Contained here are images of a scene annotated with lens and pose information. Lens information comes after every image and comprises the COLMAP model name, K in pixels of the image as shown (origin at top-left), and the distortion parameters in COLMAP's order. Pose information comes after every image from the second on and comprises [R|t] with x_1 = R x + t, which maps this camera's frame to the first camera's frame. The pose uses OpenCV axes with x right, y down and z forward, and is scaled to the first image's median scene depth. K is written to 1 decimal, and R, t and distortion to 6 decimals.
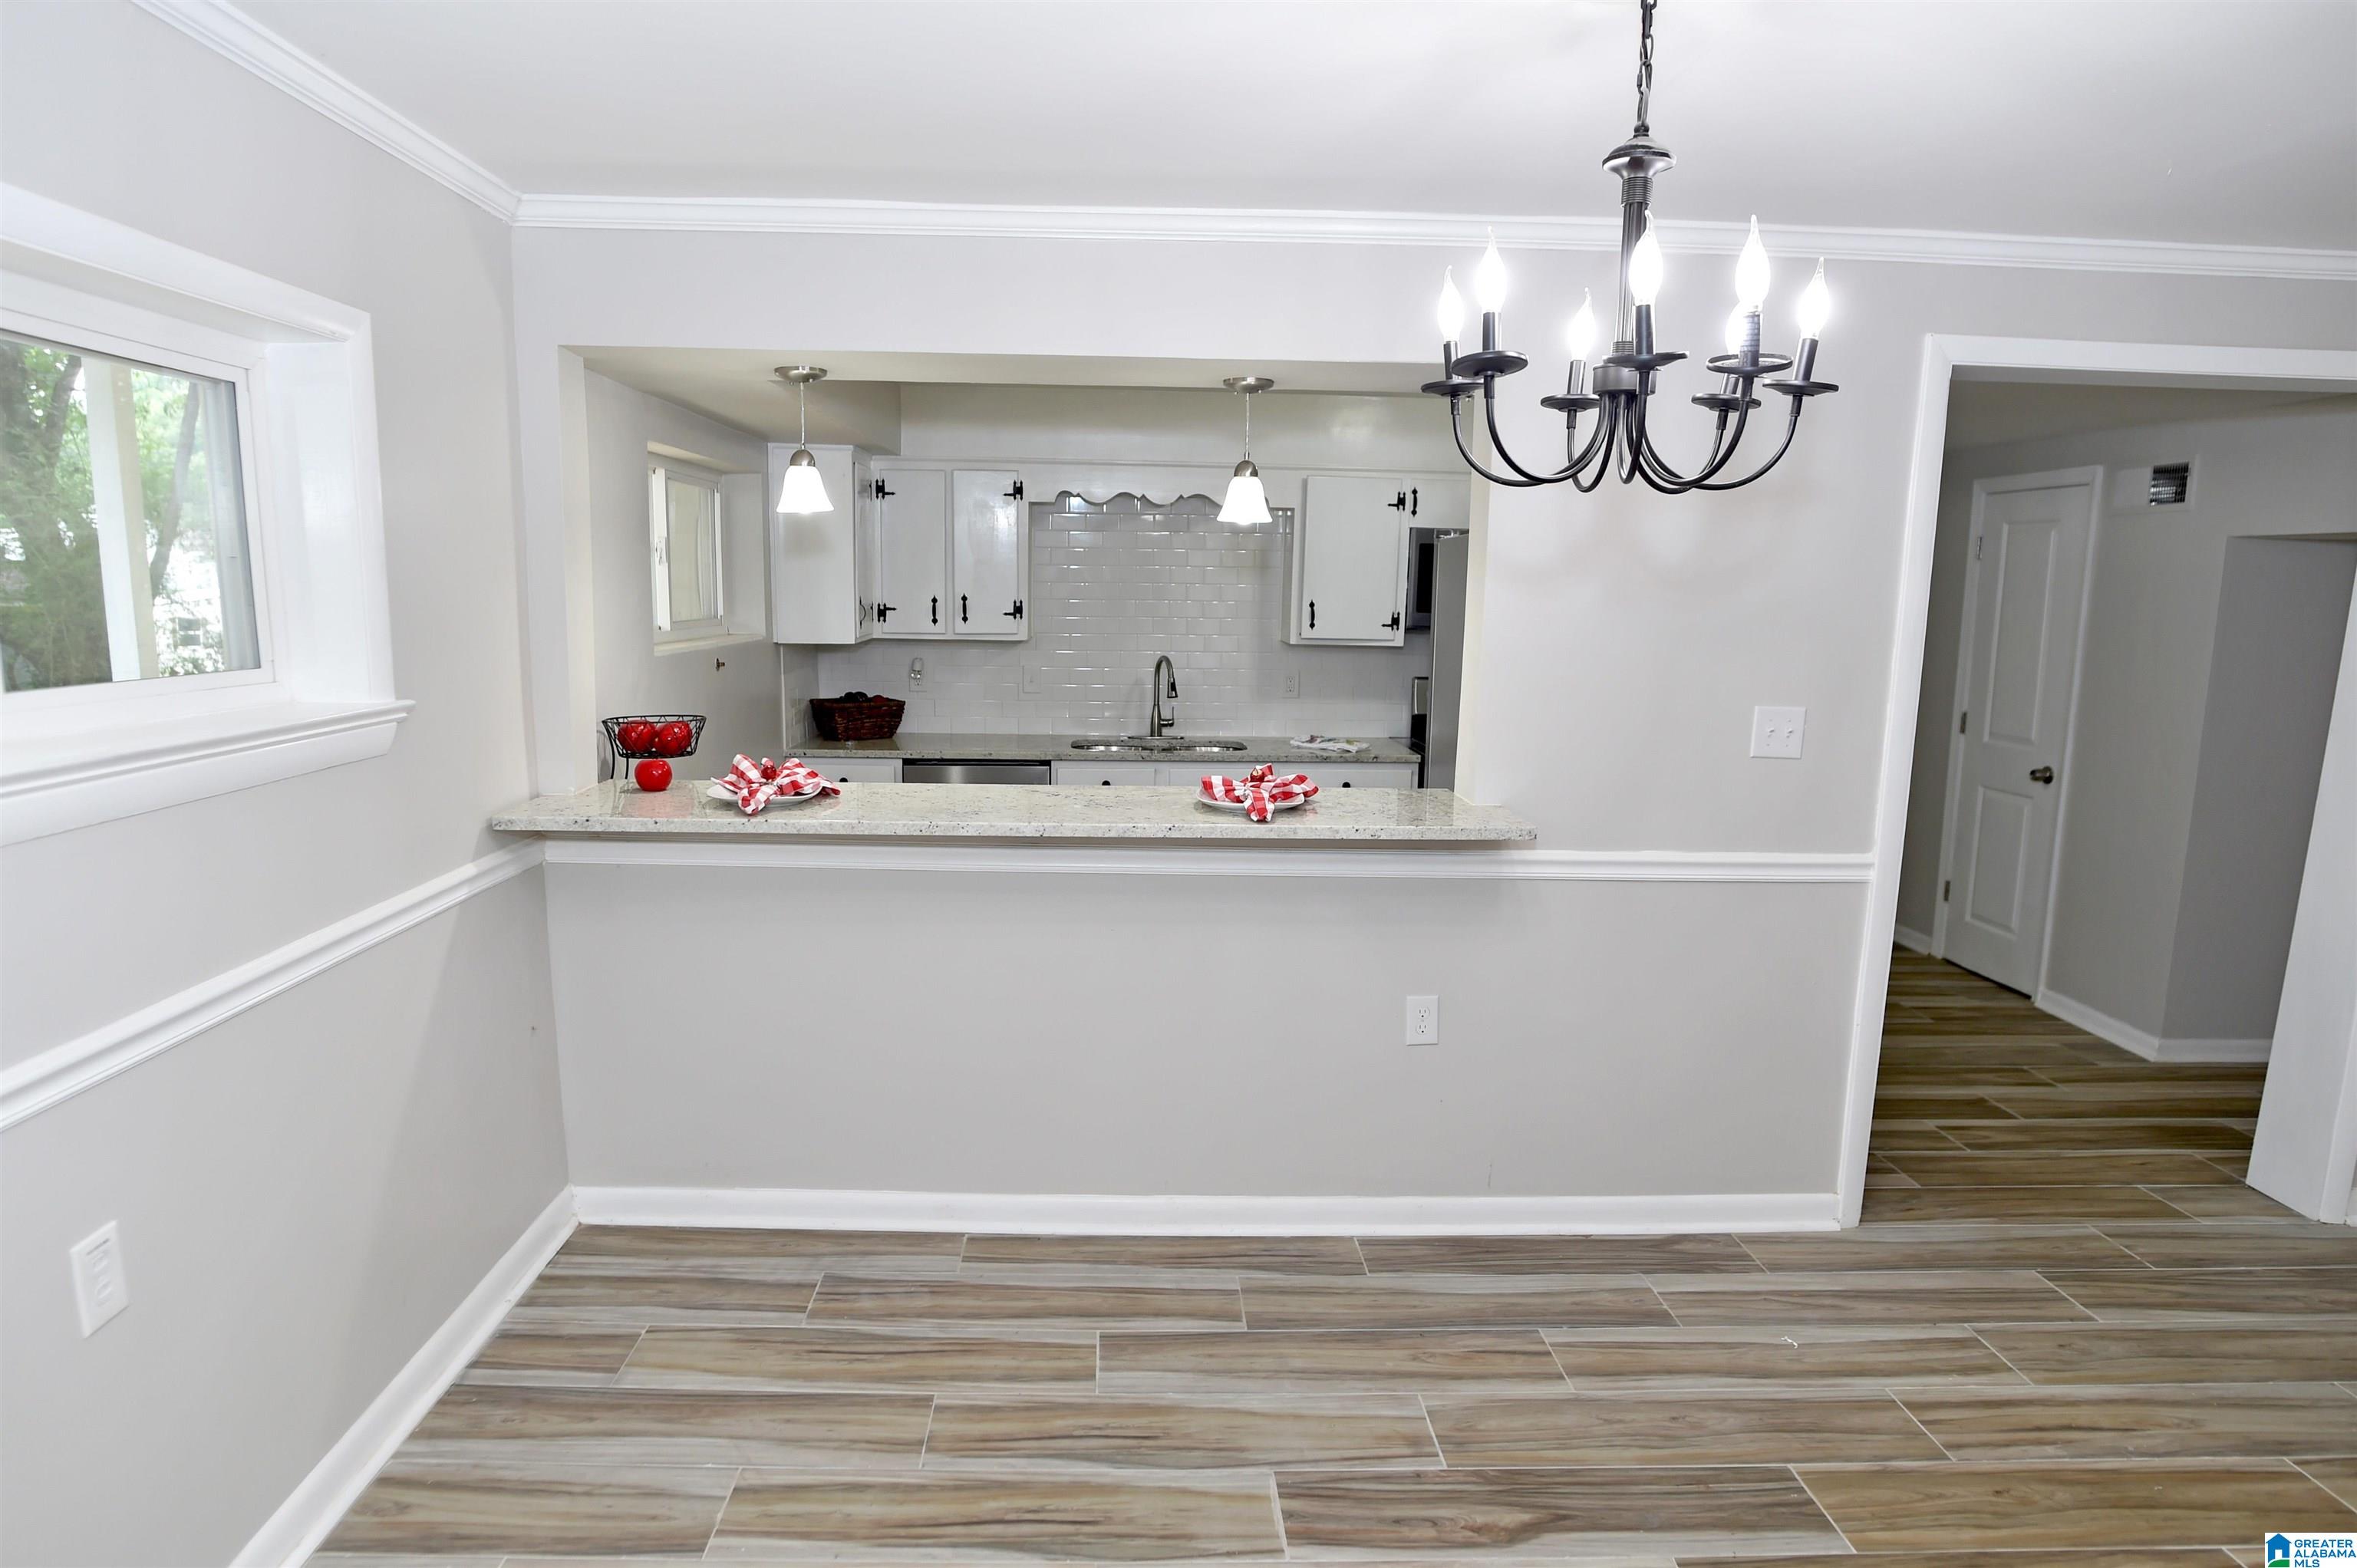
lens RADIAL K [[1392.9, 0, 1087.0], [0, 1392.9, 787.5], [0, 0, 1]] dist [-0.045111, 0.016397]
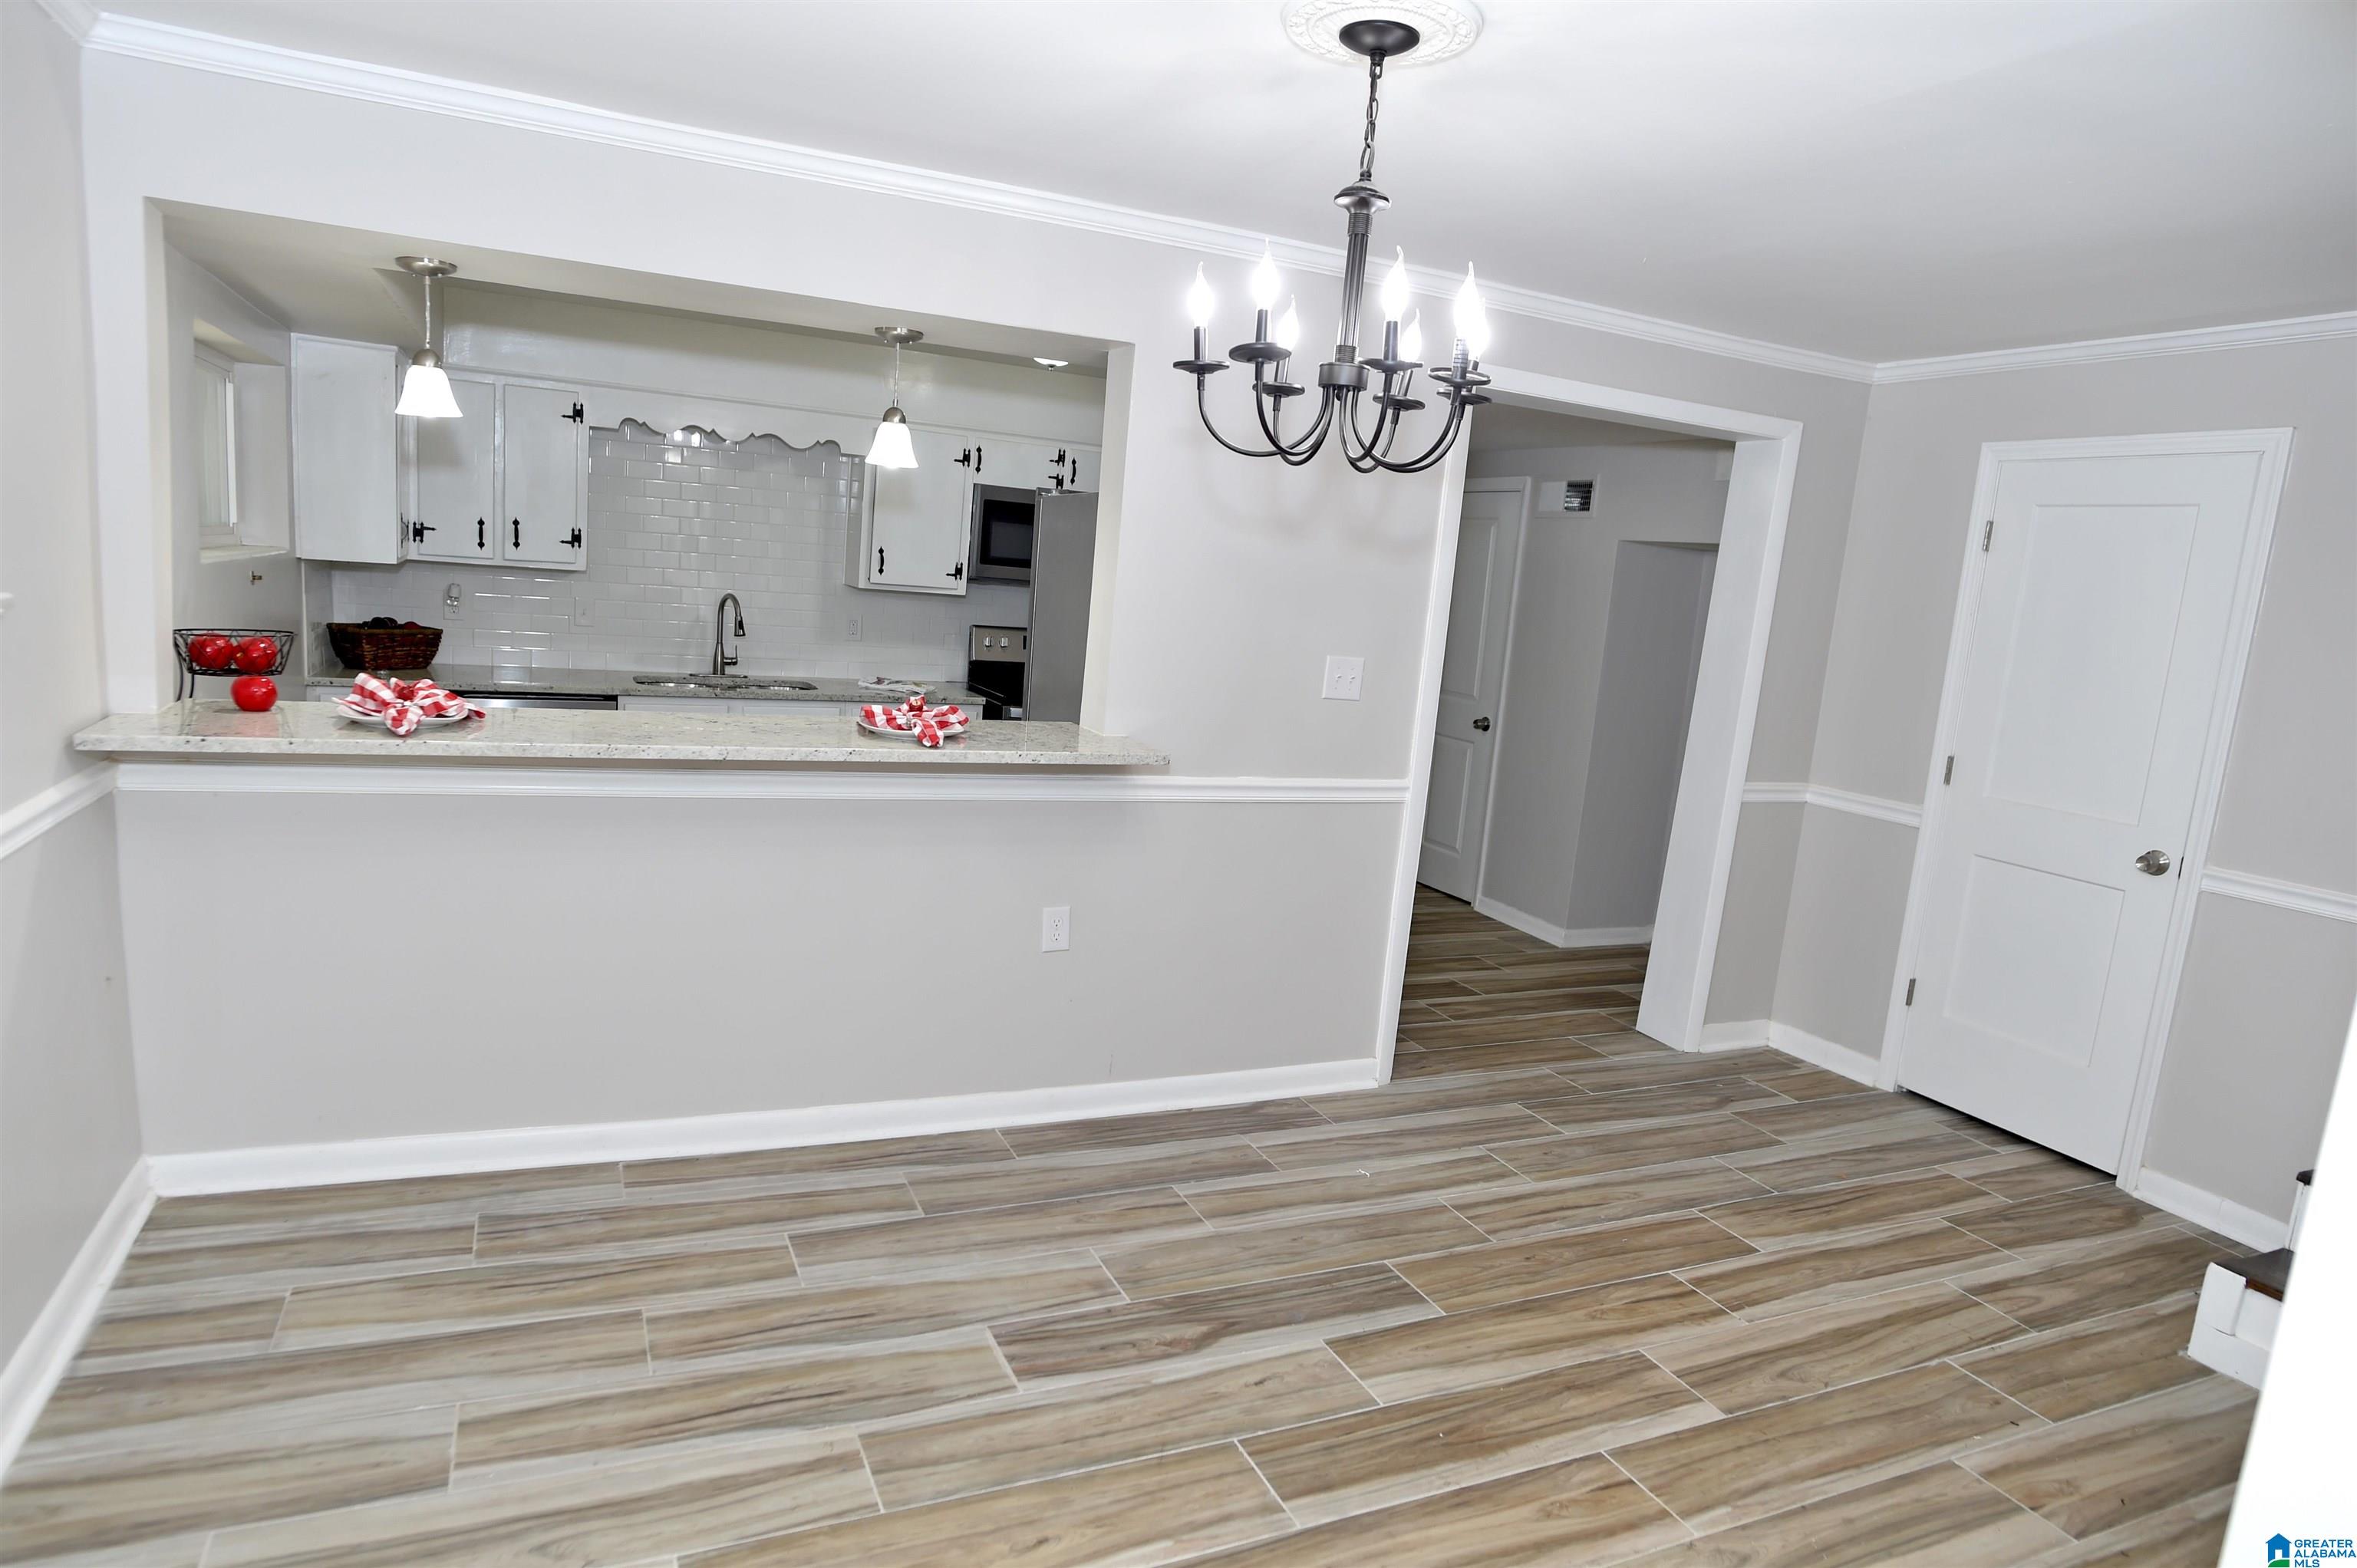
lens RADIAL K [[1392.9, 0, 1087.0], [0, 1392.9, 787.5], [0, 0, 1]] dist [-0.045111, 0.016397]
pose [[0.923804, -0.001336, 0.382863, -0.168909], [-0.011317, 0.999462, 0.030796, 0.020175], [-0.382698, -0.032782, 0.923292, -0.038112]]
